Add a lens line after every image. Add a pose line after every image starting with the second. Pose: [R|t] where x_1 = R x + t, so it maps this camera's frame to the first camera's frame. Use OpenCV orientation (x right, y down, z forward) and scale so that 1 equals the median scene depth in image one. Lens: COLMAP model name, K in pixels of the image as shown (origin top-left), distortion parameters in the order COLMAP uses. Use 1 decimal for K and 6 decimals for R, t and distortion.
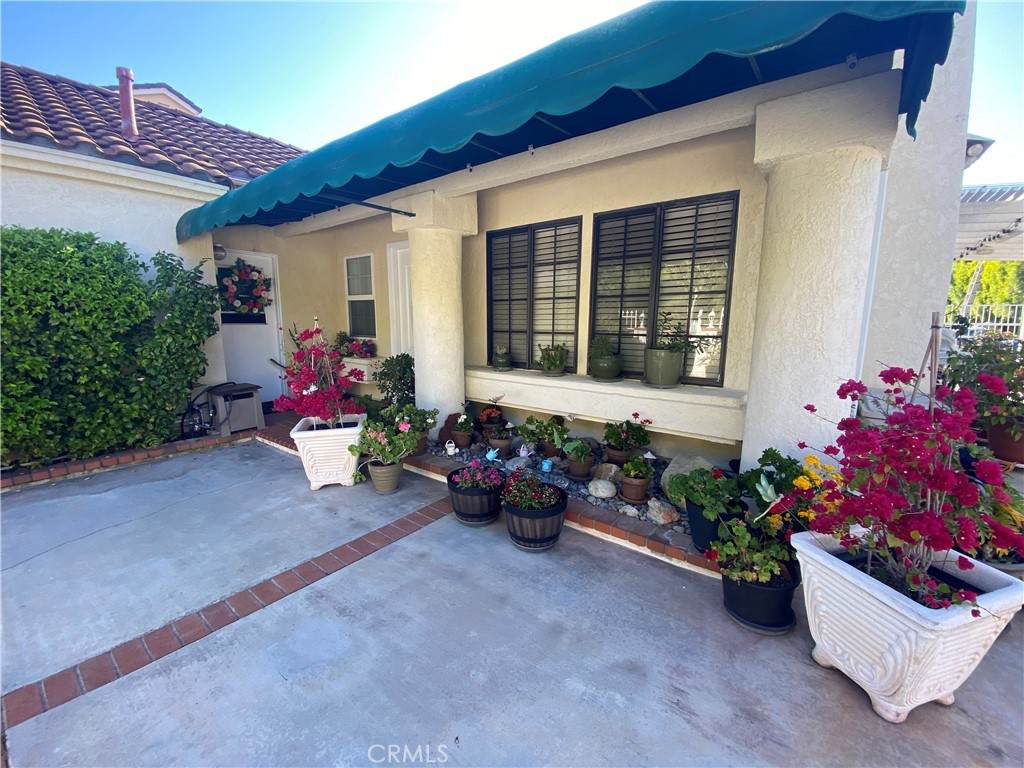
lens RADIAL K [[412.2, 0, 511.4], [0, 412.2, 388.8], [0, 0, 1]] dist [0.020307, -0.019253]
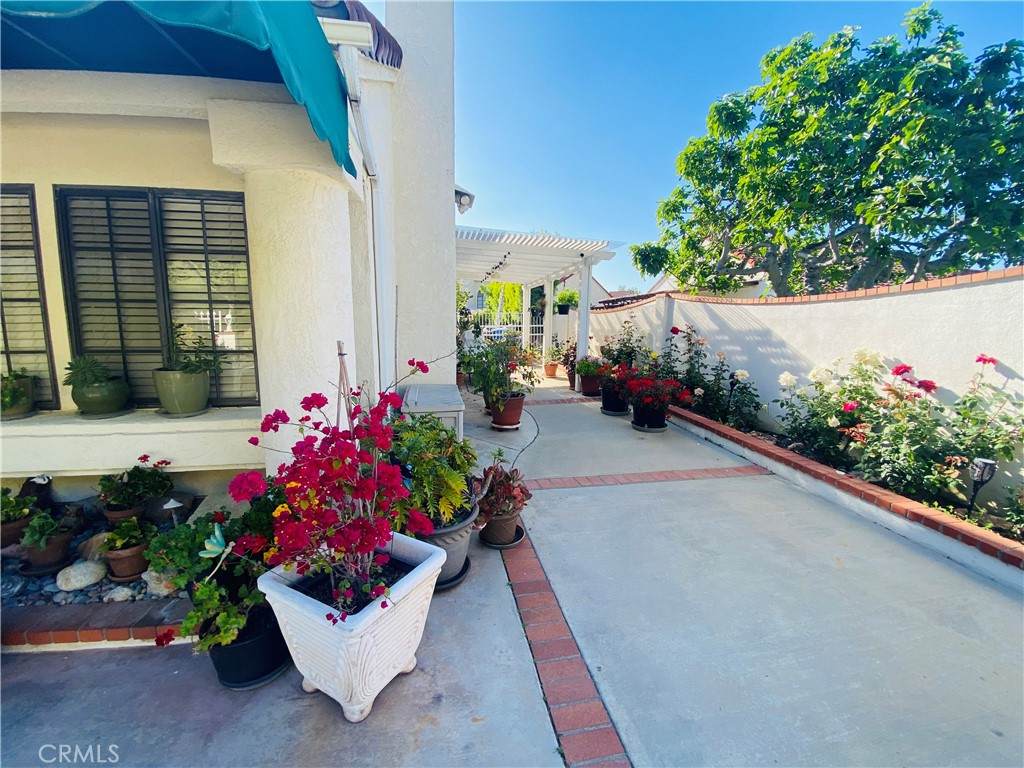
lens RADIAL K [[412.2, 0, 511.4], [0, 412.2, 388.8], [0, 0, 1]] dist [0.020307, -0.019253]
pose [[0.675457, -0.114923, 0.728389, 0.214009], [0.113518, 0.992212, 0.051280, -0.025644], [-0.728609, 0.048048, 0.683242, -0.035742]]
